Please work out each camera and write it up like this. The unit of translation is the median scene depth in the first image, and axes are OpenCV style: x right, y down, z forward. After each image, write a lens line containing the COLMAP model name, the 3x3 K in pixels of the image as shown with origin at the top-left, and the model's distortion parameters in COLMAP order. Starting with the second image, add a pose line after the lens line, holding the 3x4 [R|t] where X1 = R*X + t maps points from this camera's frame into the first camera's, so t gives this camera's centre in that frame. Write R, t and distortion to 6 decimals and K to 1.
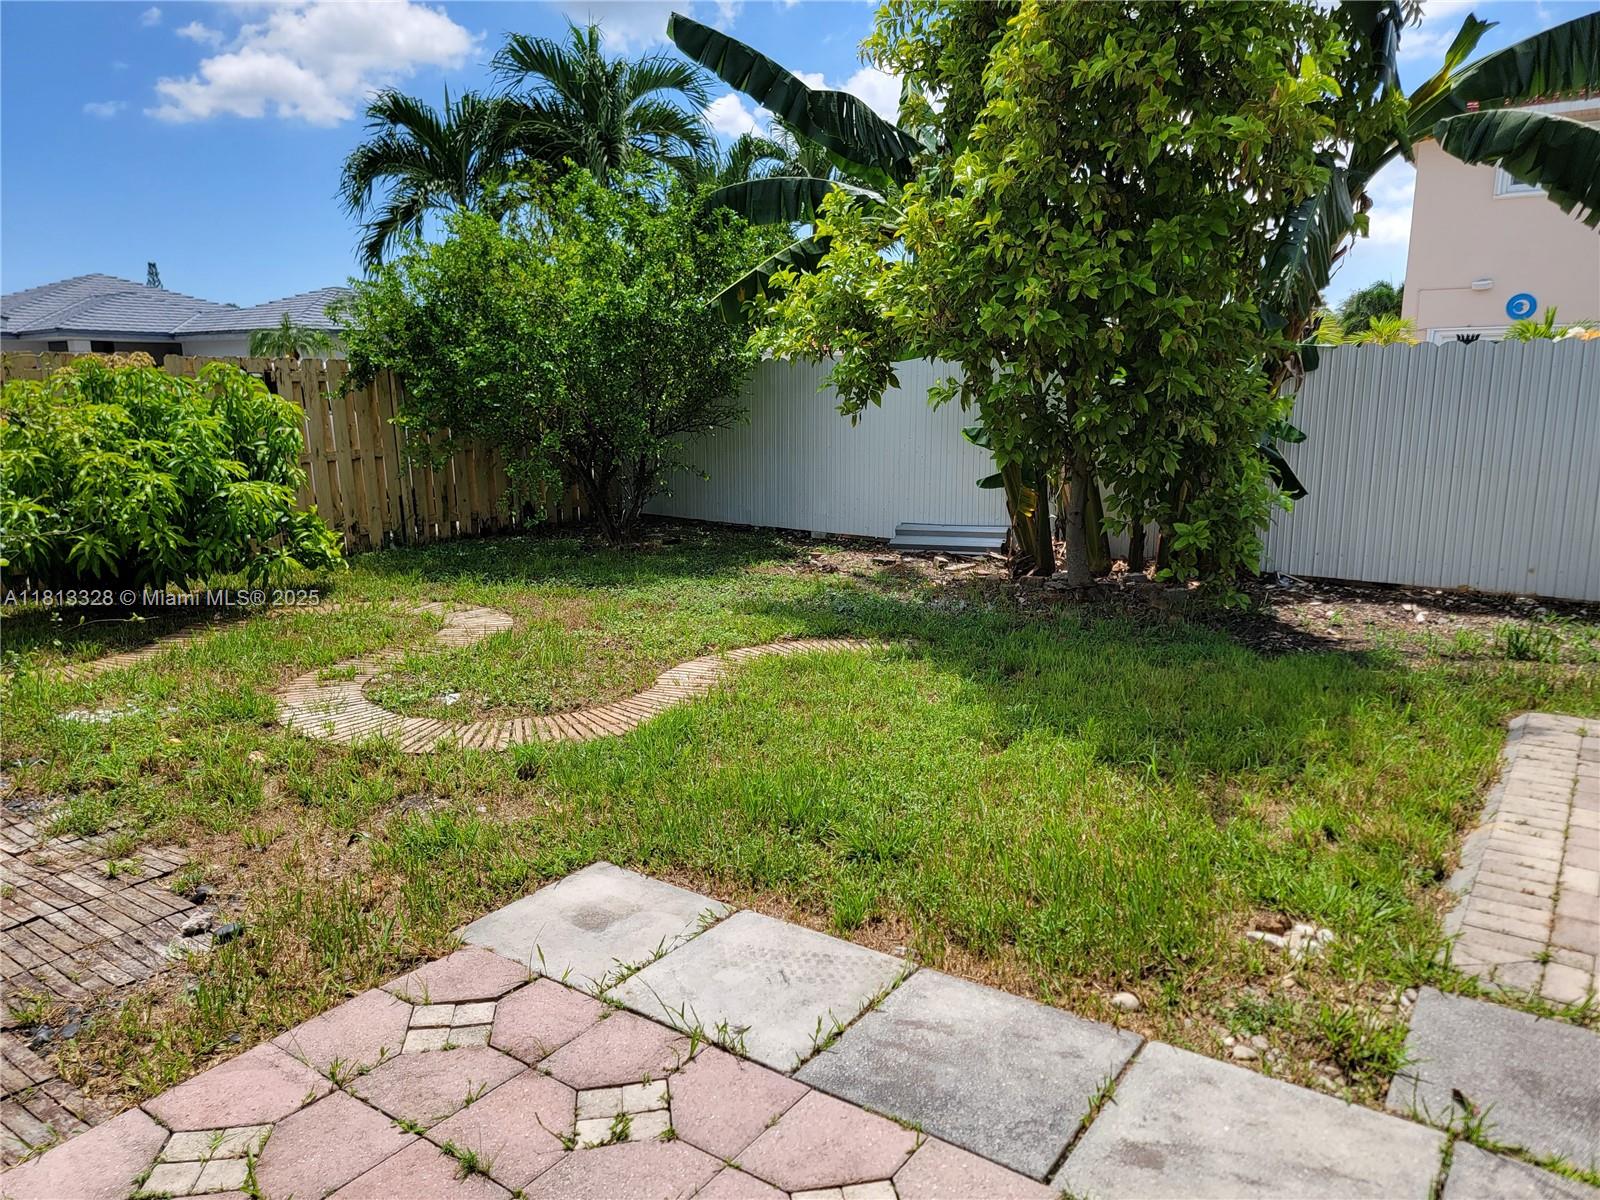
lens RADIAL K [[1107.6, 0, 777.9], [0, 1107.6, 595.0], [0, 0, 1]] dist [0.060938, -0.044684]
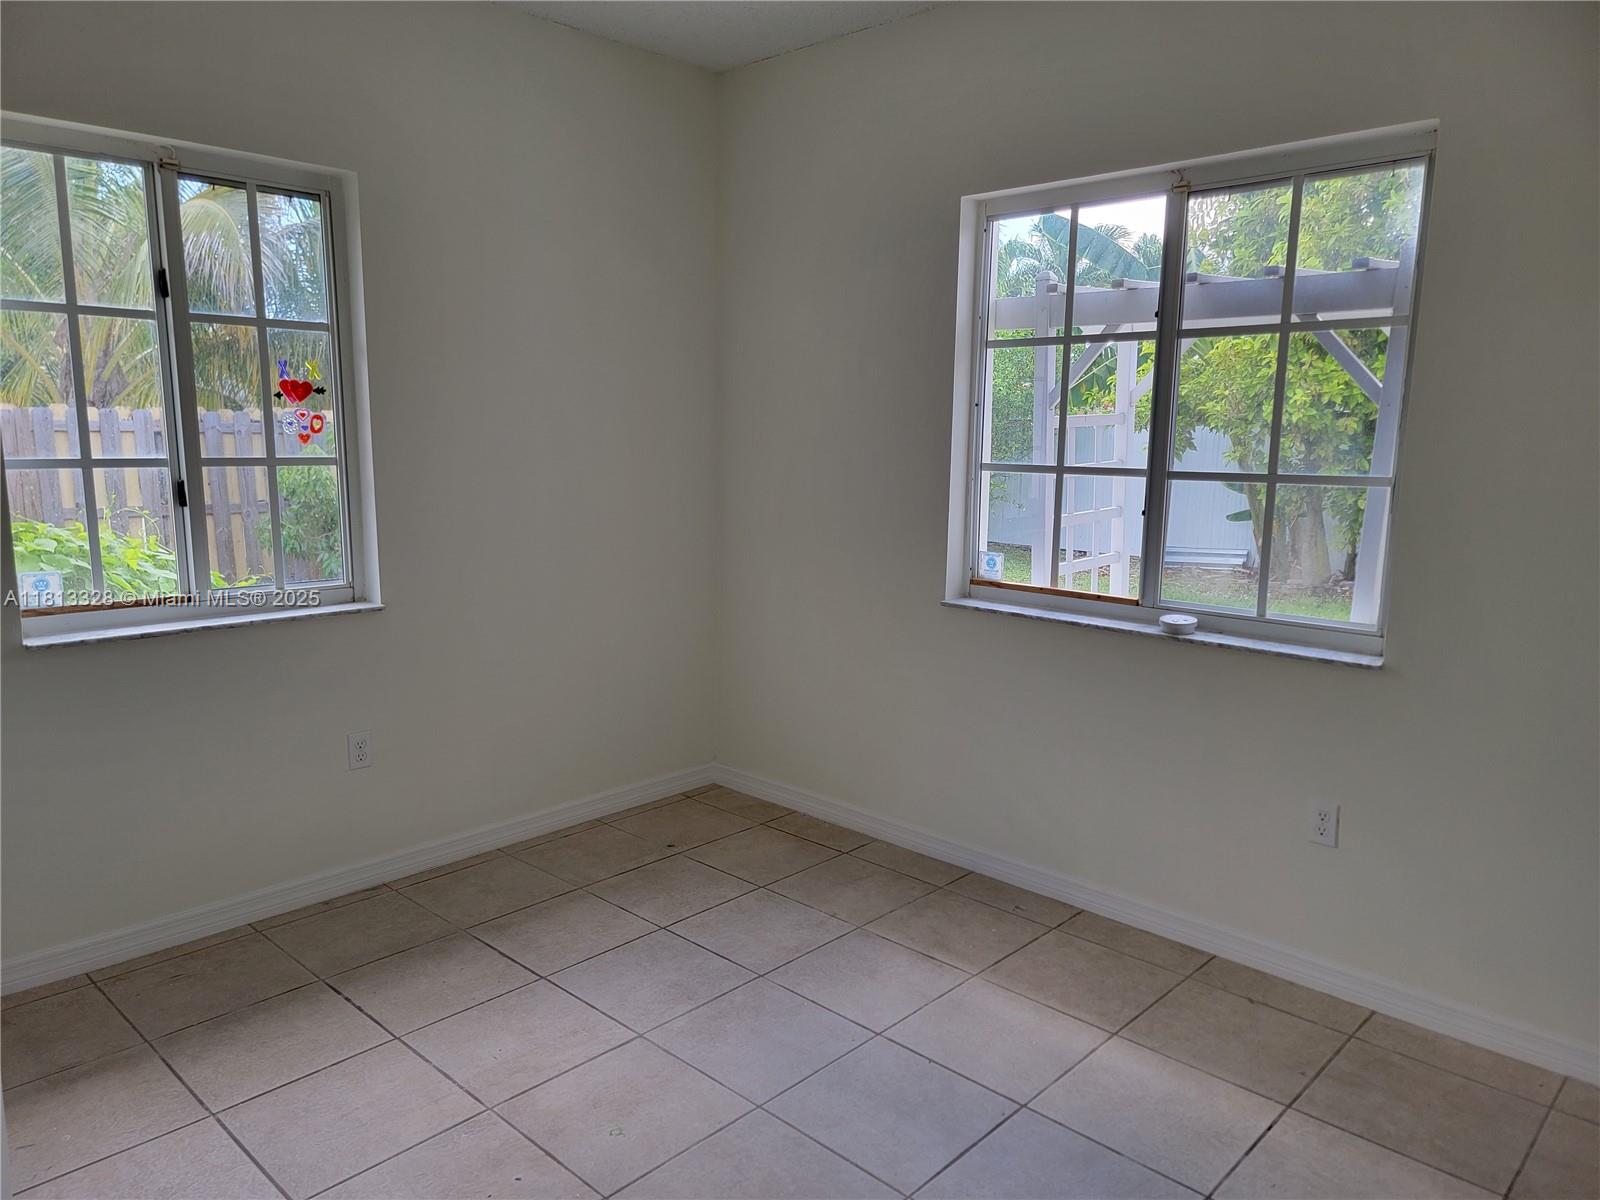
lens RADIAL K [[1107.6, 0, 795.5], [0, 1107.6, 599.9], [0, 0, 1]] dist [0.060938, -0.044684]
pose [[0.992172, 0.038280, -0.118869, -0.297360], [-0.042385, 0.998582, -0.032197, 0.111972], [0.117468, 0.036983, 0.992388, -0.713390]]
